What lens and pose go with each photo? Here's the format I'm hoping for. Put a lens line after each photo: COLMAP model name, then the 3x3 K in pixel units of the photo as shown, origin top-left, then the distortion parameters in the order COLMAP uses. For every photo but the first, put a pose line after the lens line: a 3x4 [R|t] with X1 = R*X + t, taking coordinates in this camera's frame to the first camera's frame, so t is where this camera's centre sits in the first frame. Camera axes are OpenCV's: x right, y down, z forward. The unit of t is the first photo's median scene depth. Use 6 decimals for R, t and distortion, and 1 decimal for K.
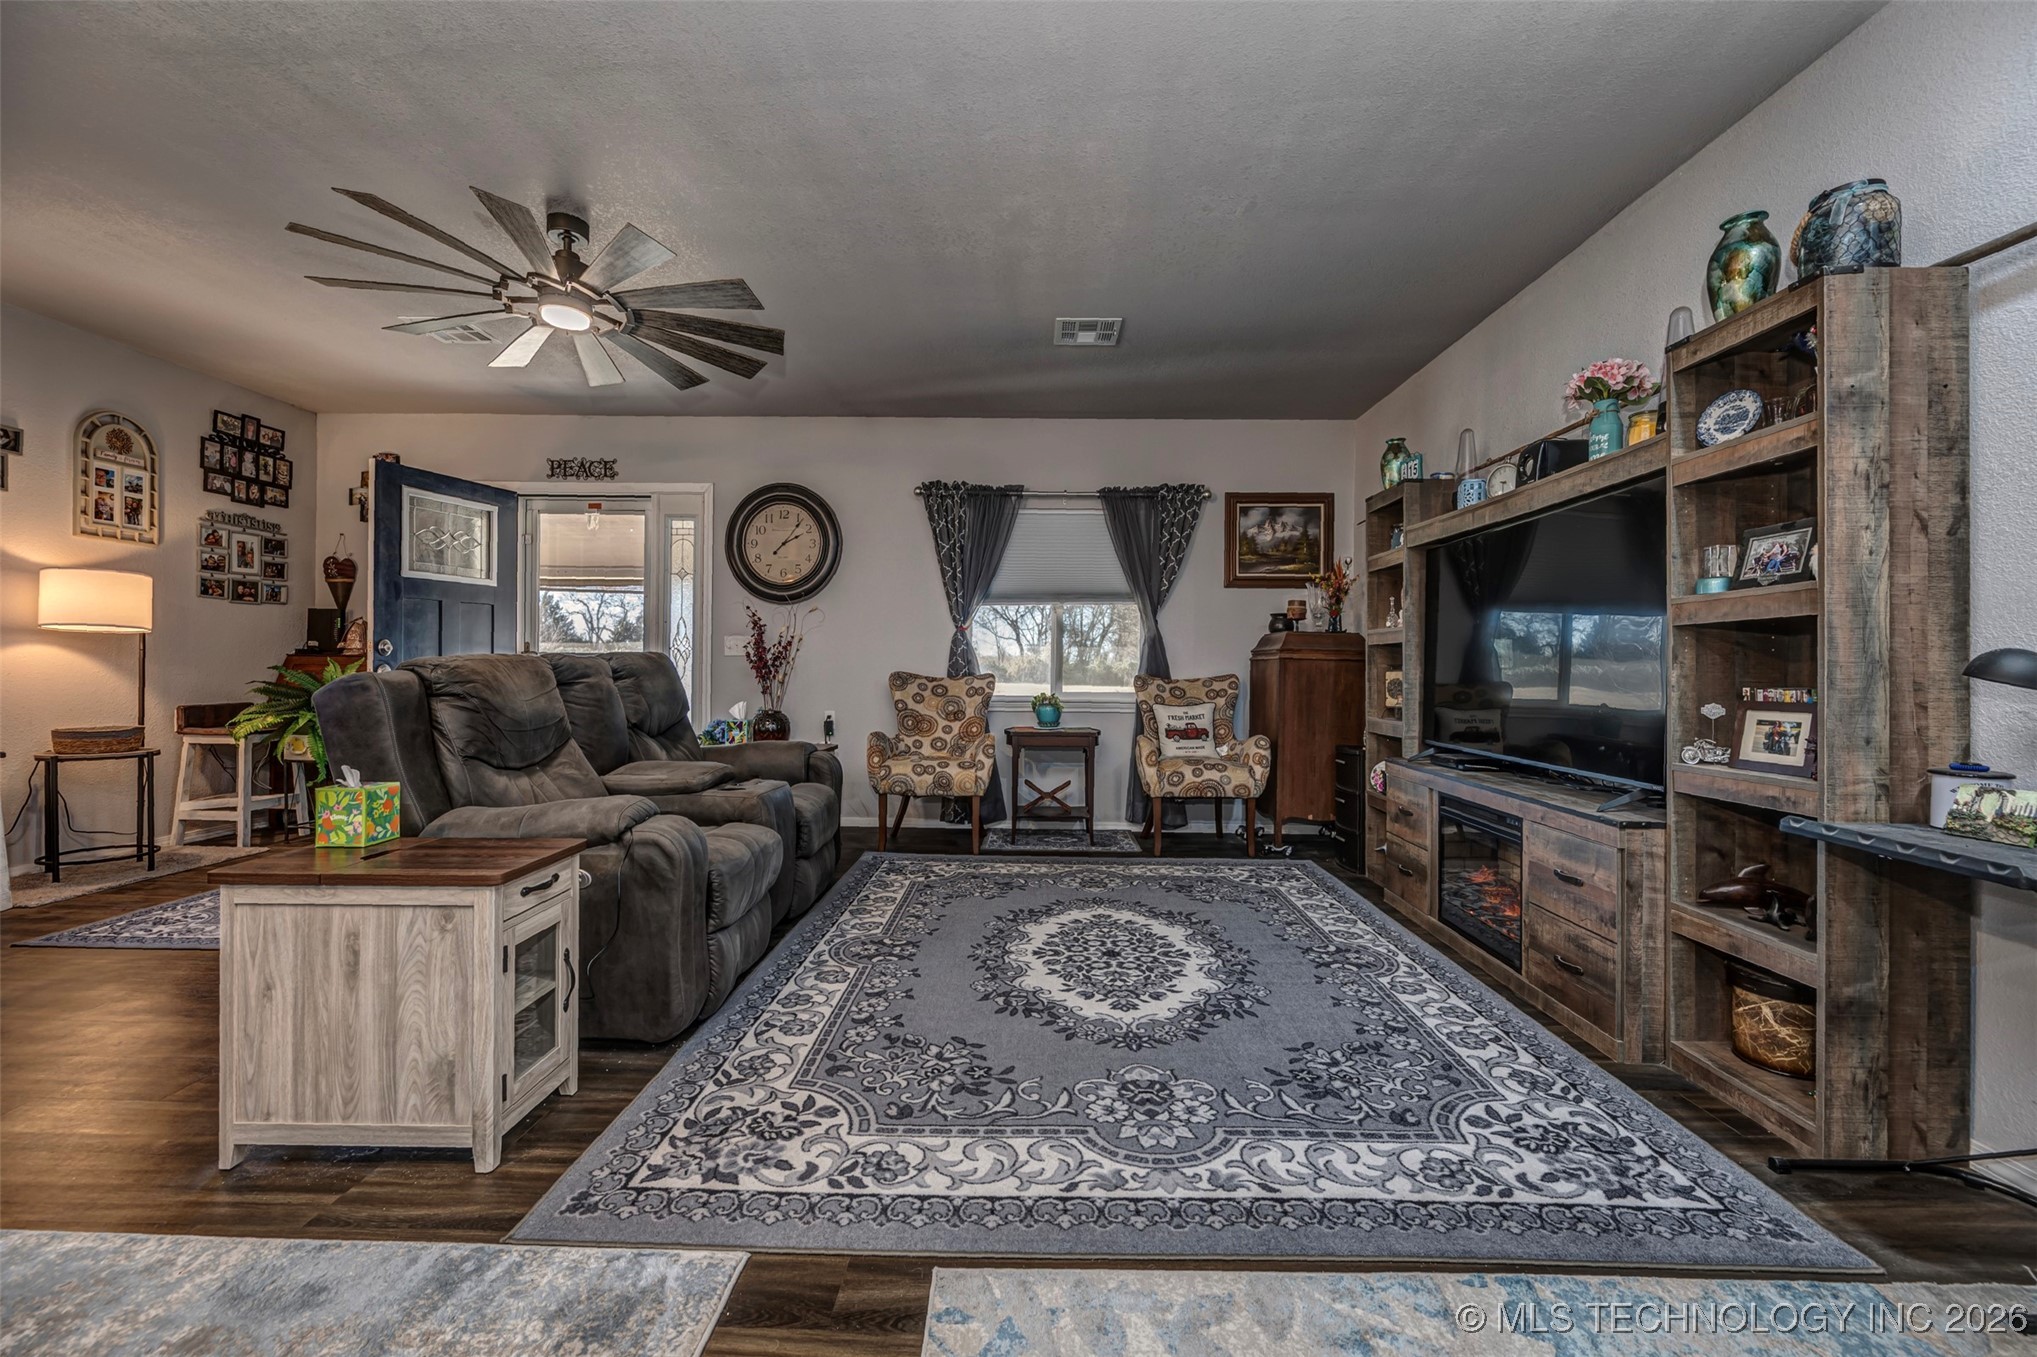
lens RADIAL K [[856.2, 0, 1021.5], [0, 856.2, 694.6], [0, 0, 1]] dist [0.002122, -0.001344]
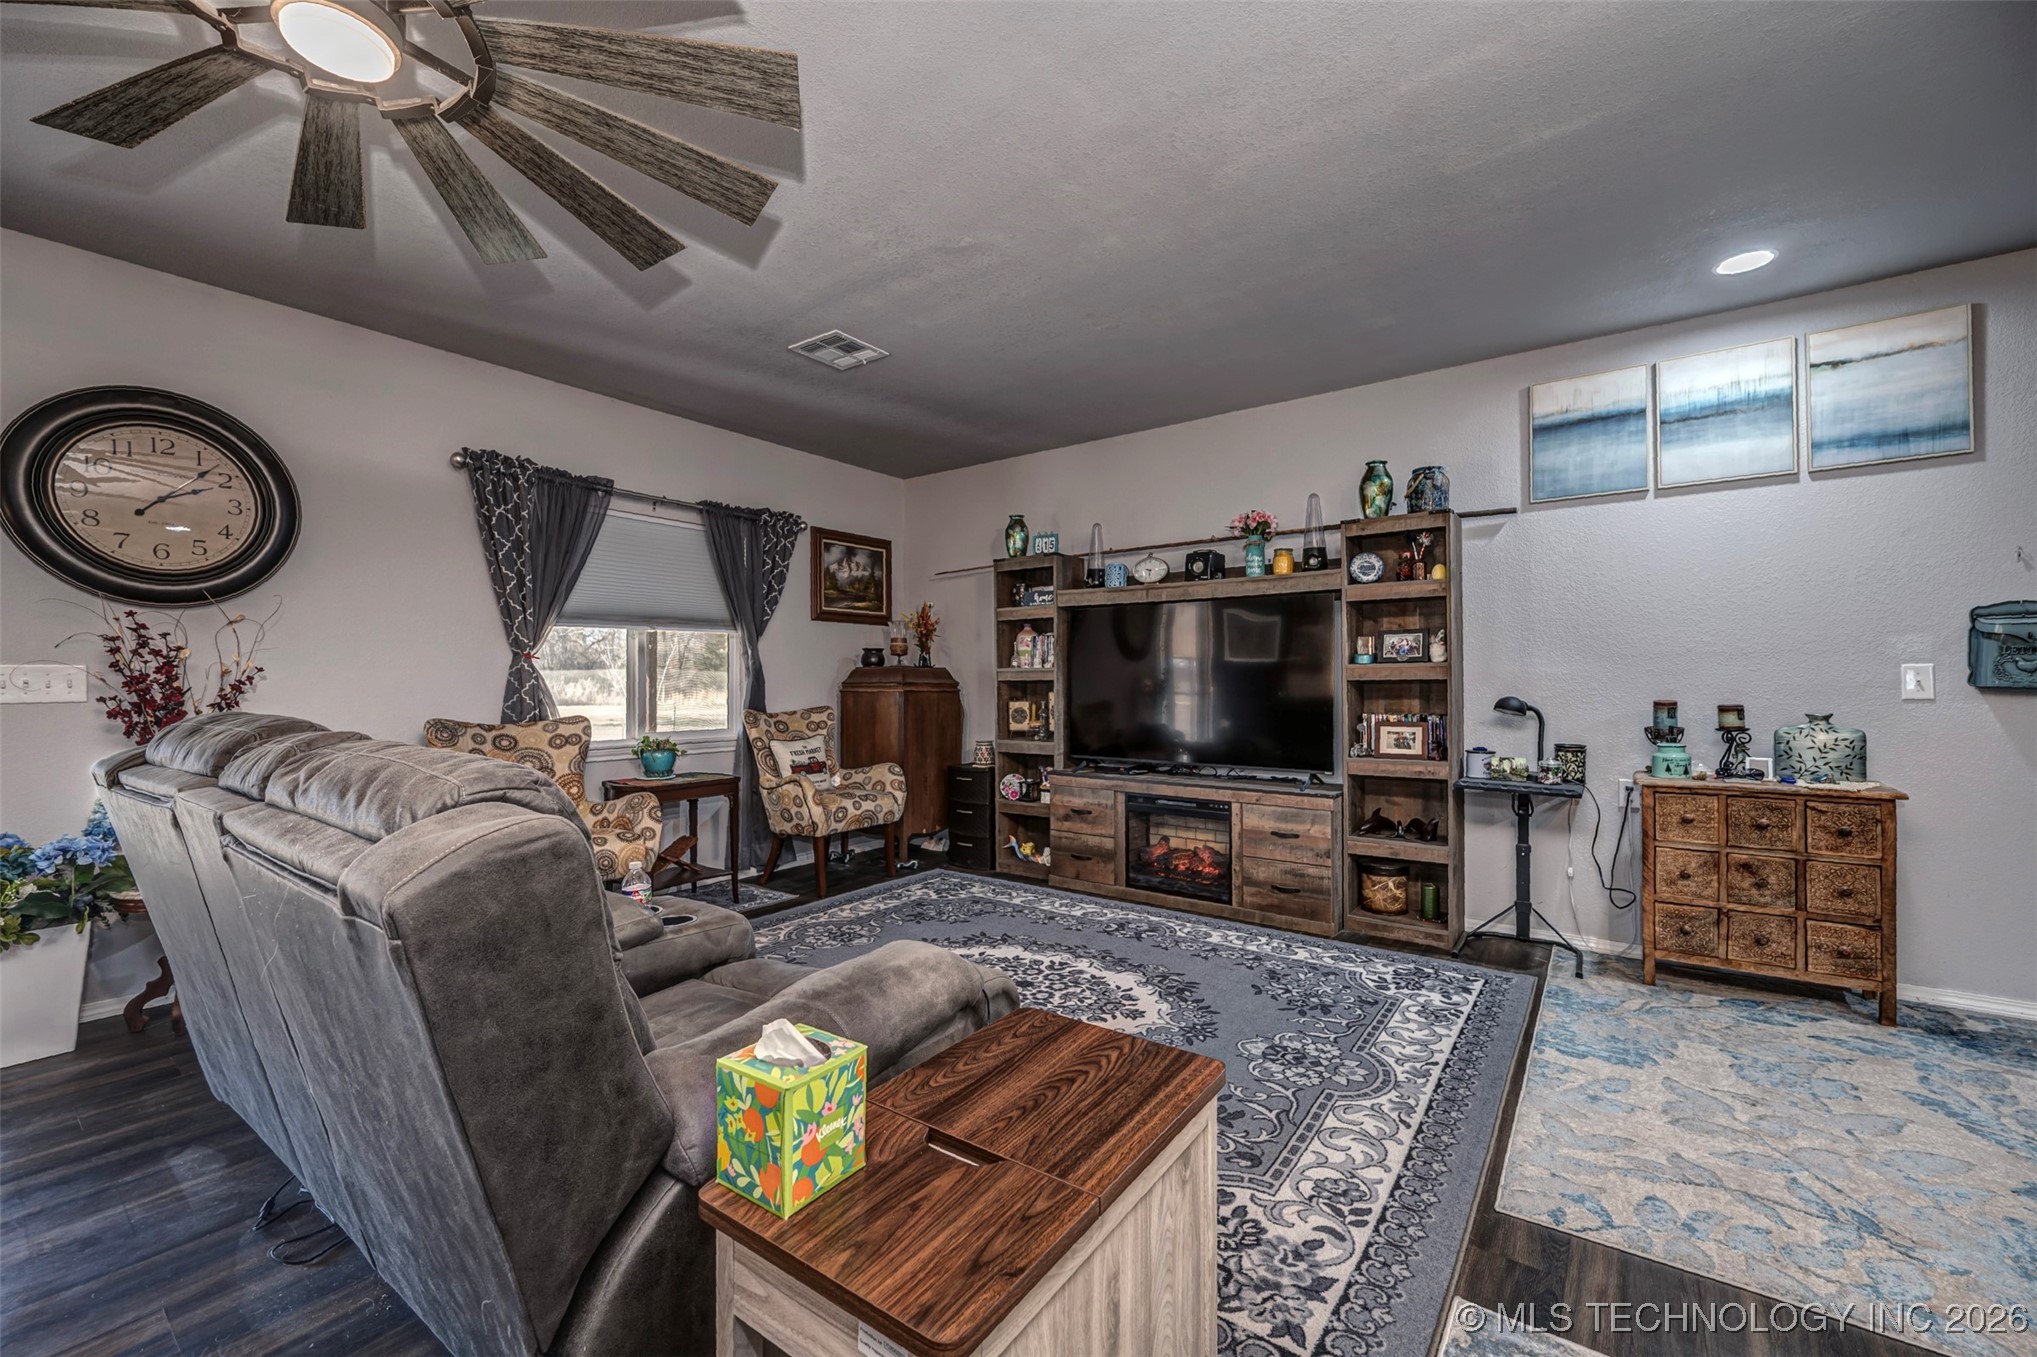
lens RADIAL K [[806.5, 0, 1050.6], [0, 806.5, 702.6], [0, 0, 1]] dist [0.001000, 0.002339]
pose [[0.564784, -0.032726, 0.824589, -0.743842], [0.033490, 0.999299, 0.016722, -0.064419], [-0.824559, 0.018171, 0.565485, 0.440130]]
